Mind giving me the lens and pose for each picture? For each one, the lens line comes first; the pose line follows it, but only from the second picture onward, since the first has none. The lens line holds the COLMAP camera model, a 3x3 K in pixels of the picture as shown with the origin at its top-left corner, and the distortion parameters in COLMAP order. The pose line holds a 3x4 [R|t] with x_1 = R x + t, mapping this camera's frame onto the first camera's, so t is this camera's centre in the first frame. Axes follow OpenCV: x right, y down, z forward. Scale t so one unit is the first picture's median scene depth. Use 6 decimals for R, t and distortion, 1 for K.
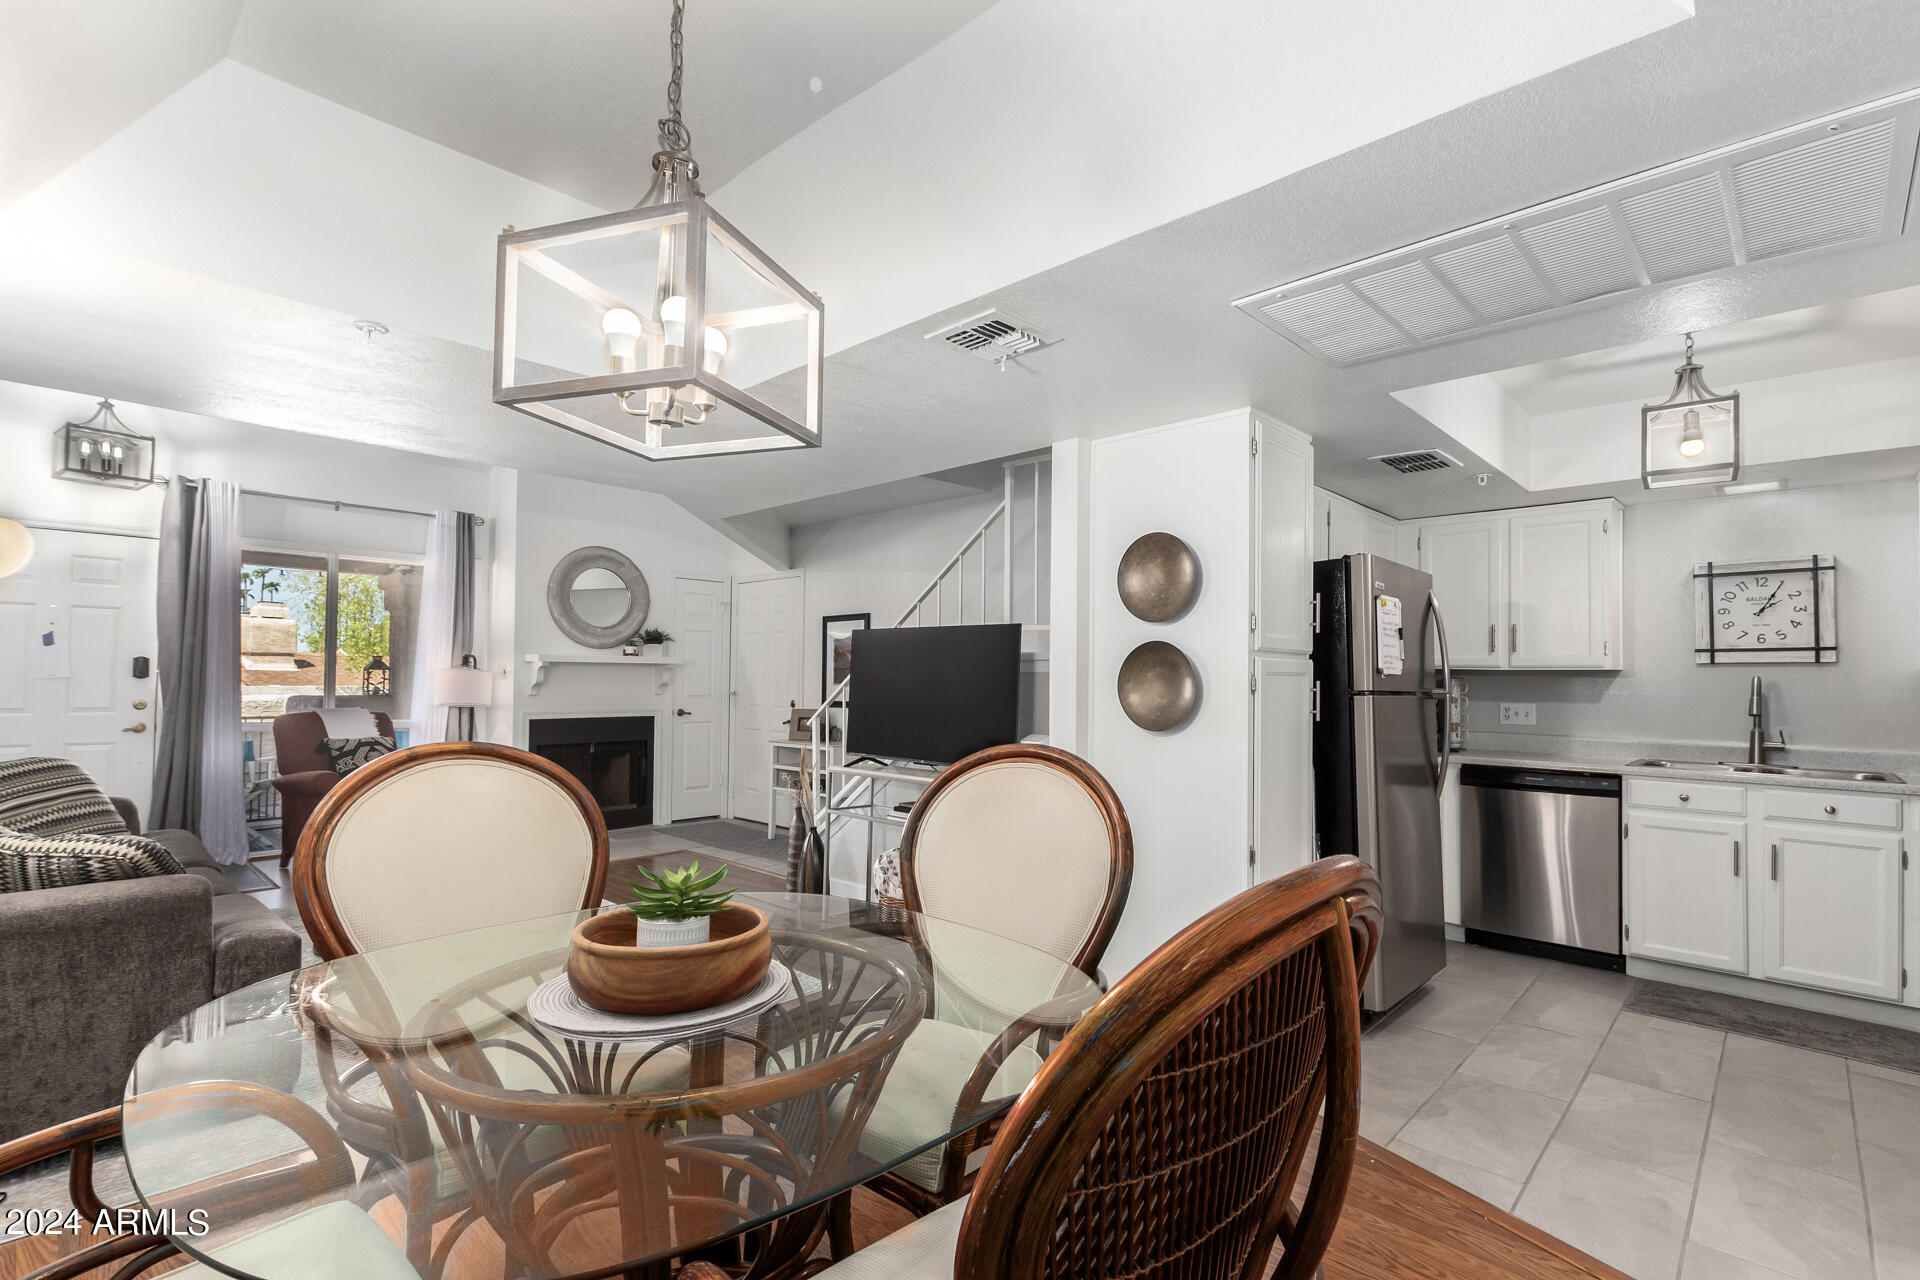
lens RADIAL K [[894.8, 0, 962.9], [0, 894.8, 658.9], [0, 0, 1]] dist [0.018492, -0.006592]
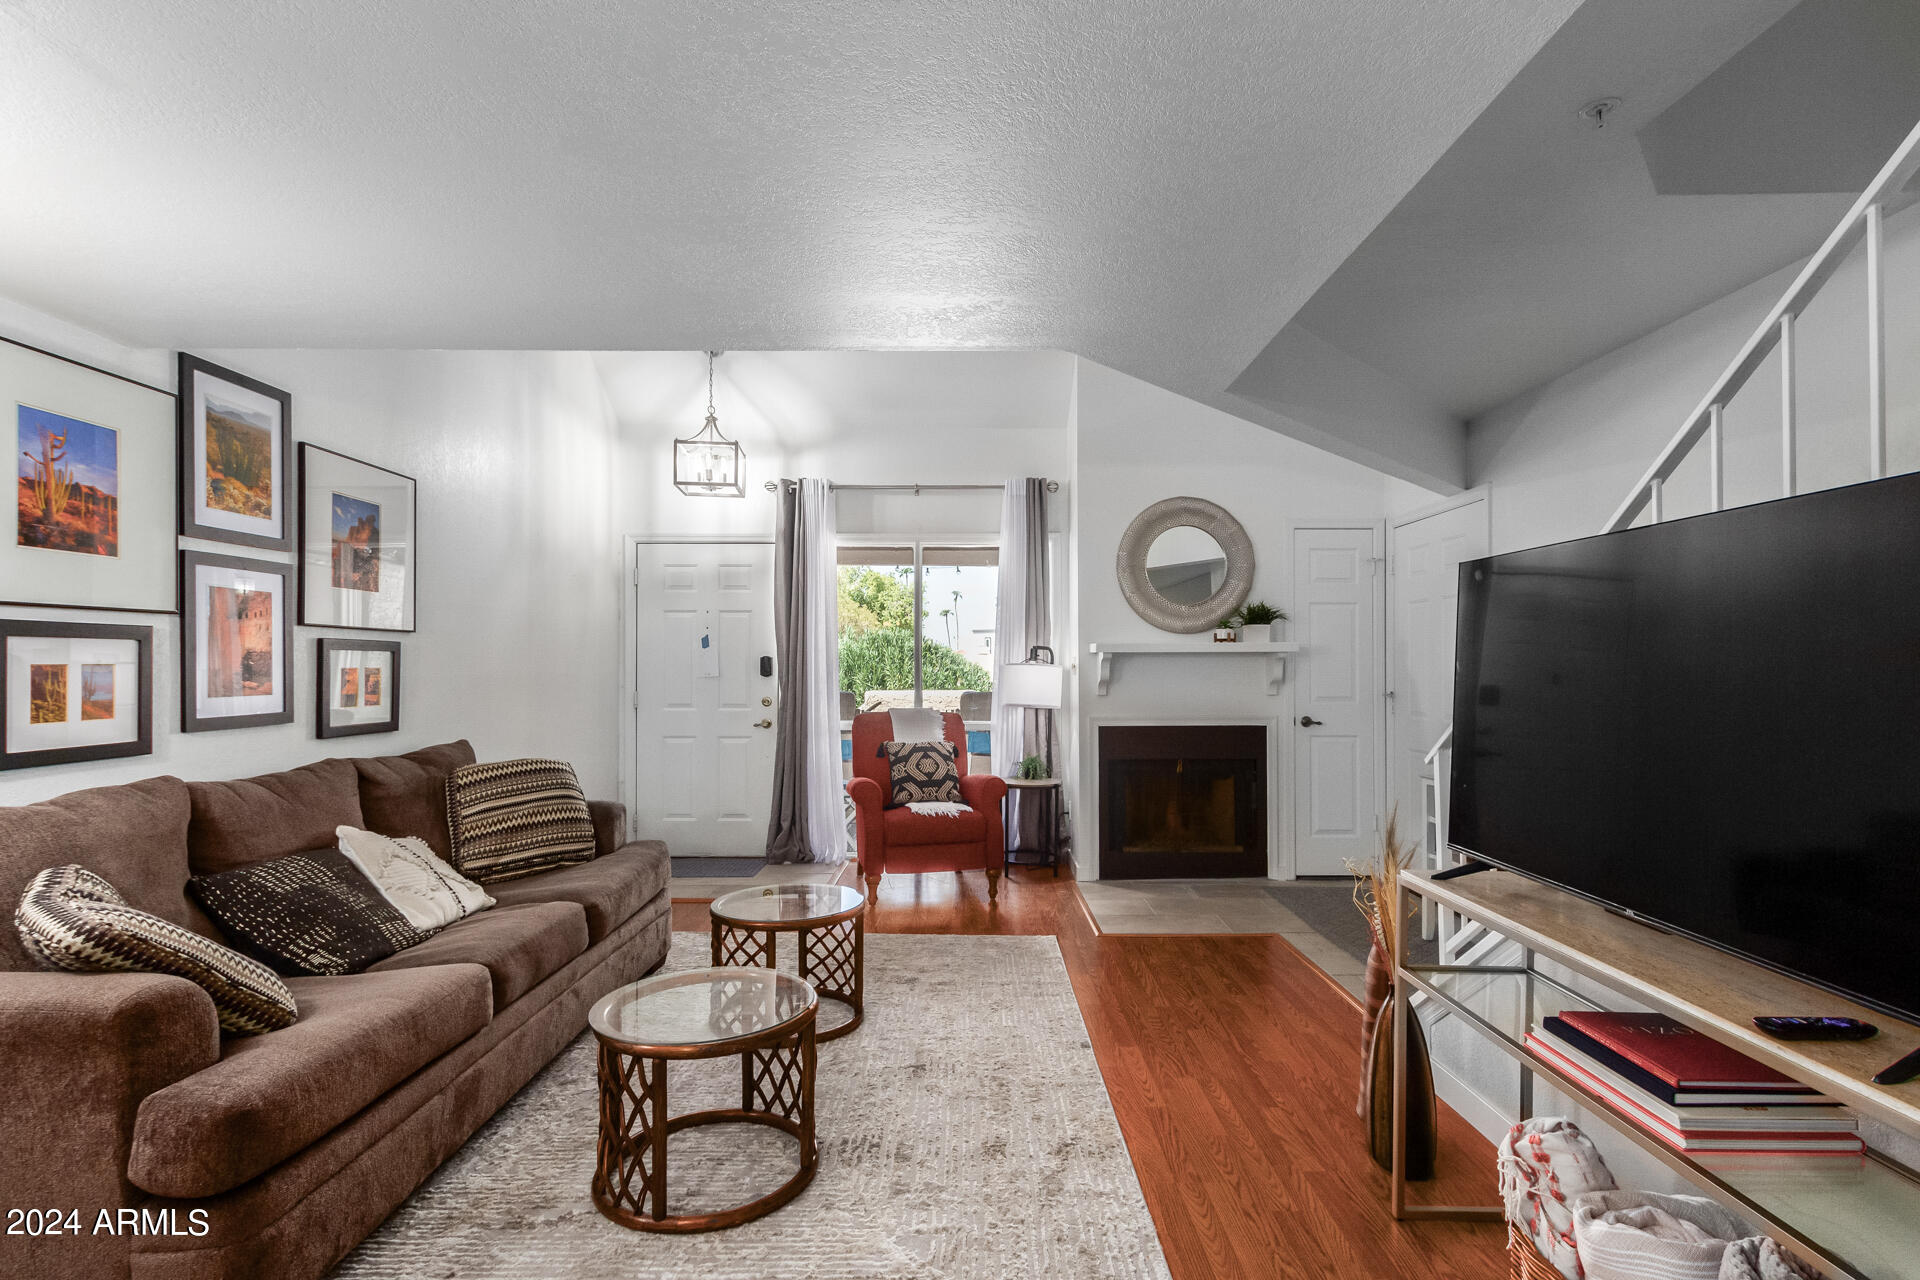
lens RADIAL K [[922.4, 0, 965.0], [0, 922.4, 659.5], [0, 0, 1]] dist [0.016772, -0.003777]
pose [[0.685676, -0.016202, -0.727726, 0.042847], [0.024660, 0.999695, 0.000978, 0.007239], [0.727489, -0.018616, 0.685867, 0.514653]]
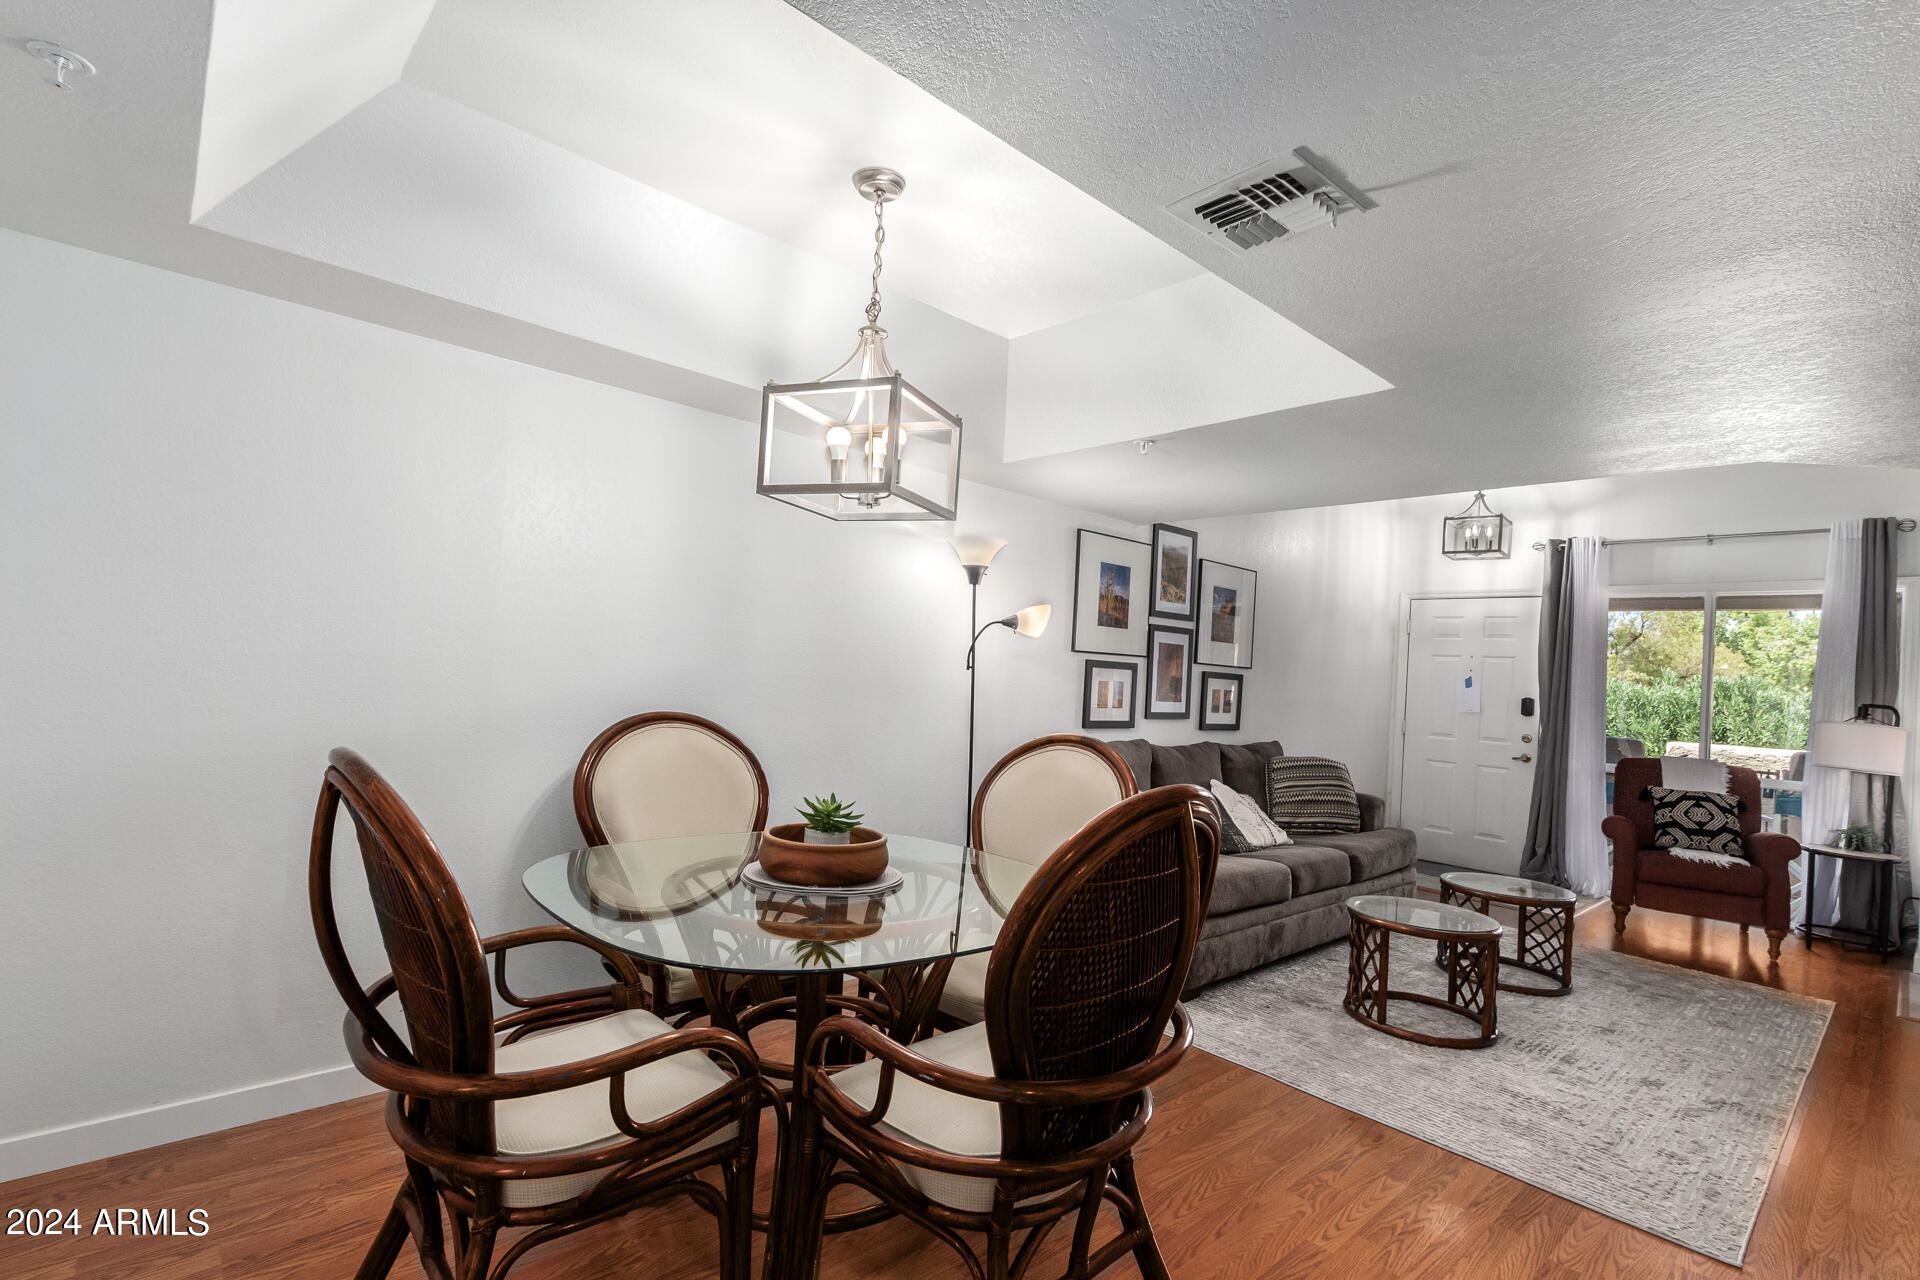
lens RADIAL K [[894.8, 0, 967.2], [0, 894.8, 657.0], [0, 0, 1]] dist [0.018492, -0.006592]
pose [[-0.060545, -0.033617, -0.997599, 0.371009], [-0.035157, 0.998884, -0.031527, 0.008925], [0.997546, 0.033164, -0.061659, 0.408869]]
